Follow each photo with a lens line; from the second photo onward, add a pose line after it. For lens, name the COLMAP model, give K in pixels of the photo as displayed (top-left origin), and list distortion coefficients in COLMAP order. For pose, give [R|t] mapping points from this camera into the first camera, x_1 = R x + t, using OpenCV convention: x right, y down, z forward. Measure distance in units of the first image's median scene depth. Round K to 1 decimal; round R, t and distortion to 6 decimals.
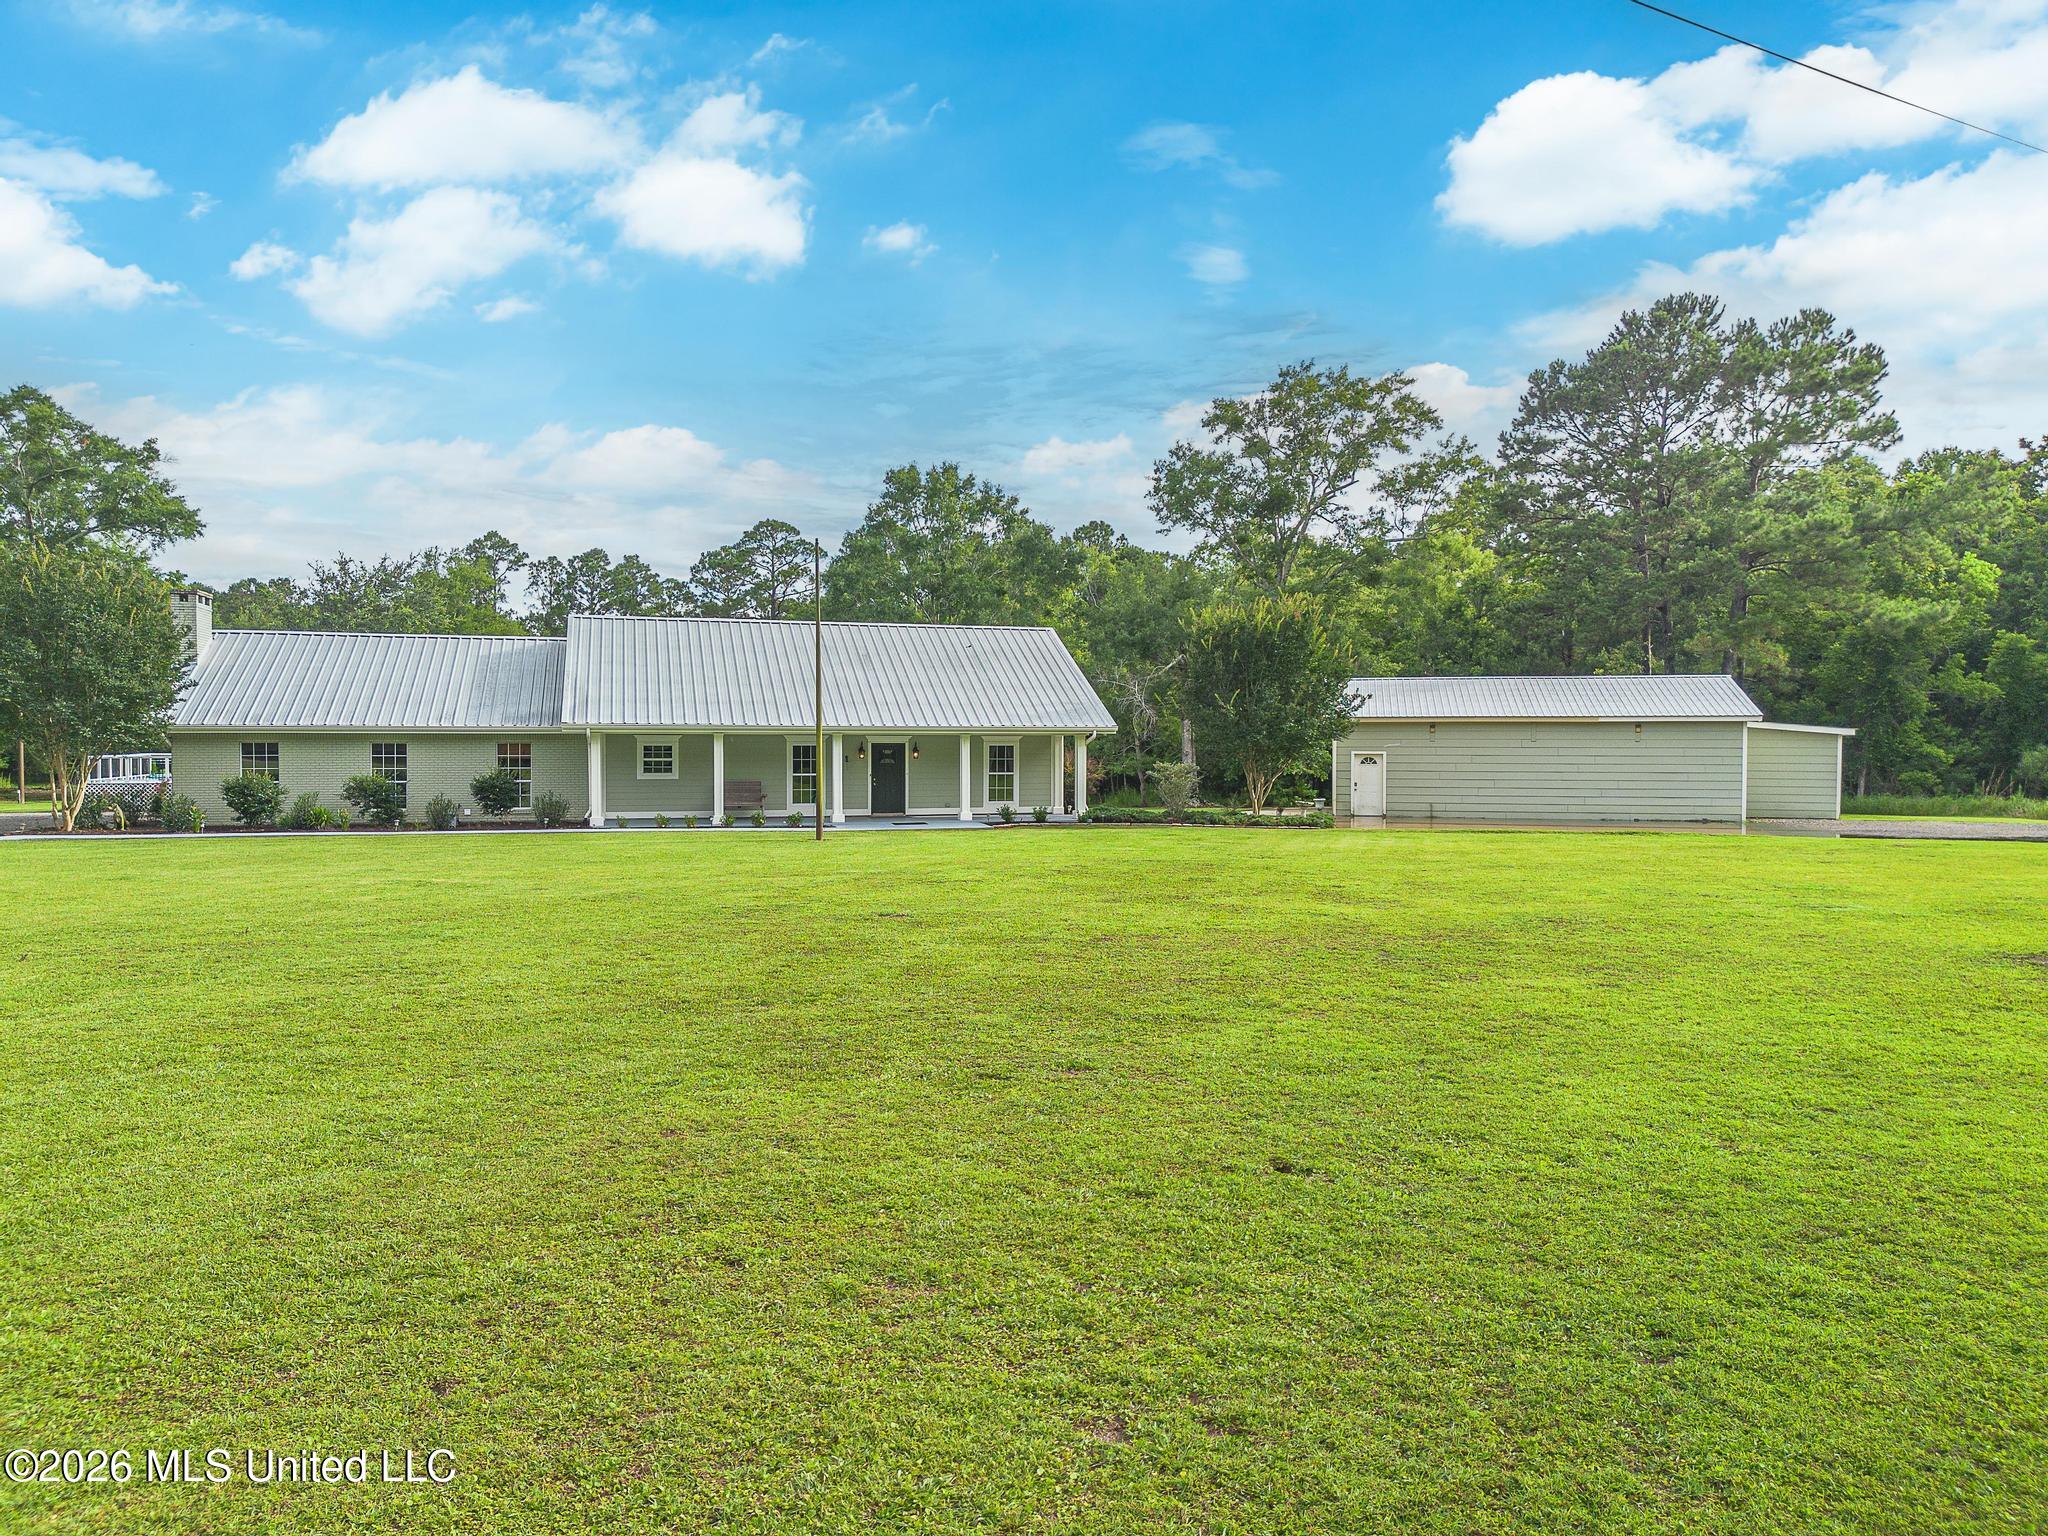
lens RADIAL K [[1442.8, 0, 1024.0], [0, 1442.8, 768.0], [0, 0, 1]] dist [0.078666, -0.085866]
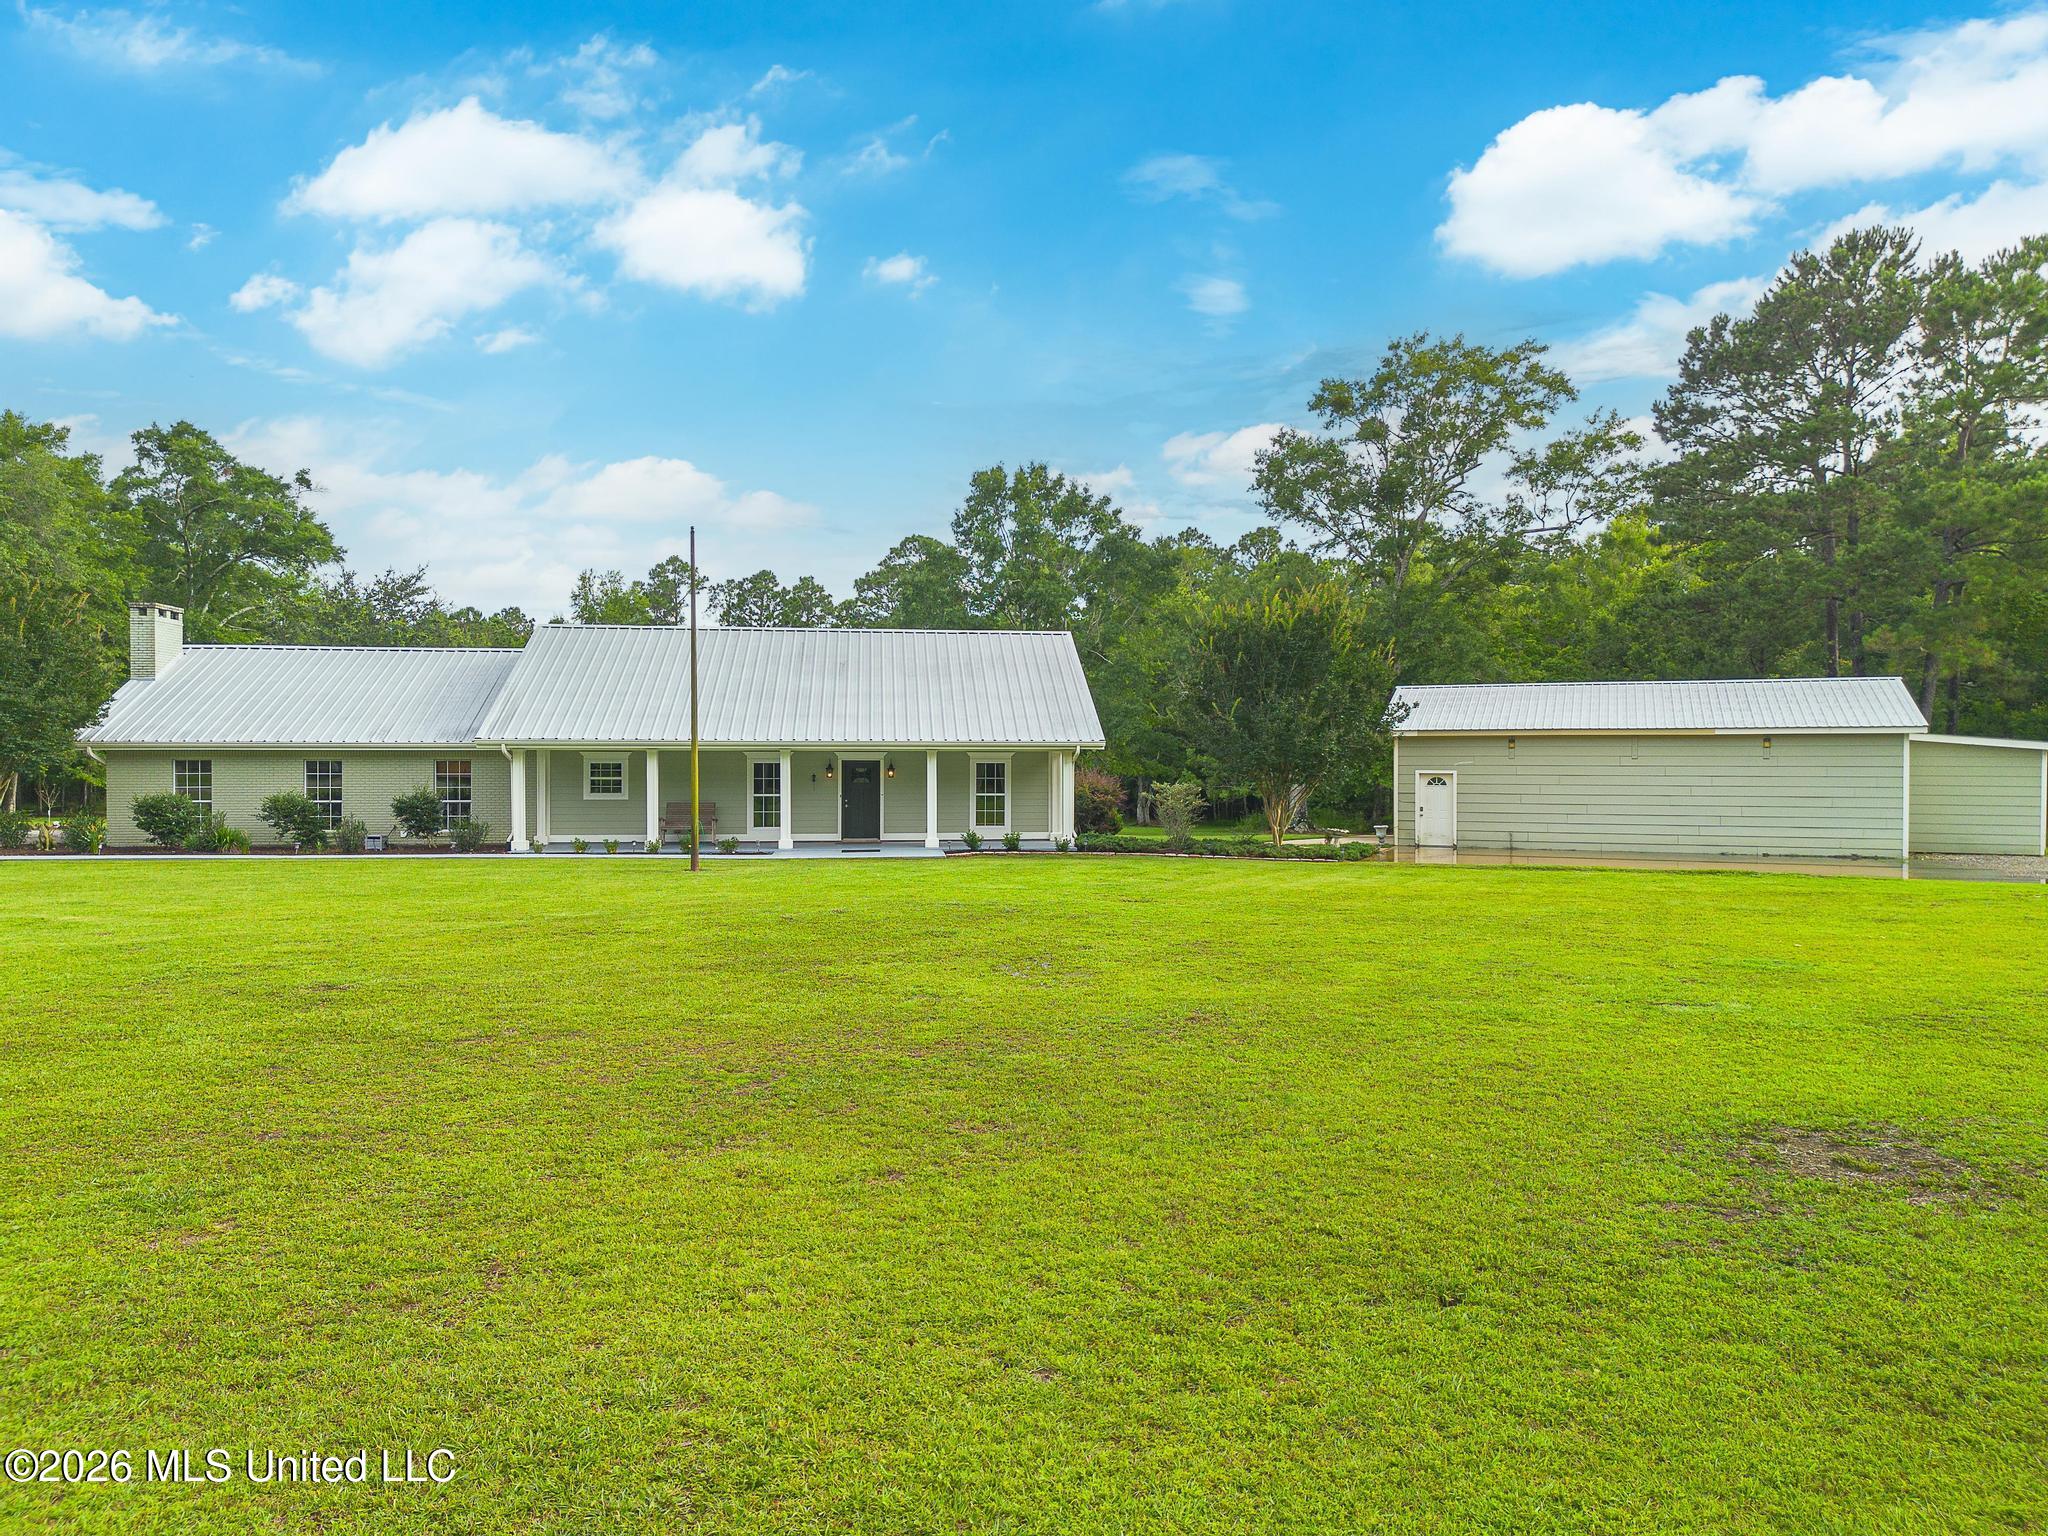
lens RADIAL K [[1442.8, 0, 1024.0], [0, 1442.8, 768.0], [0, 0, 1]] dist [0.078666, -0.085866]
pose [[0.985875, 0.000528, -0.167481, 0.142656], [-0.002934, 0.999896, -0.014116, -0.000142], [0.167456, 0.014408, 0.985774, 0.117446]]
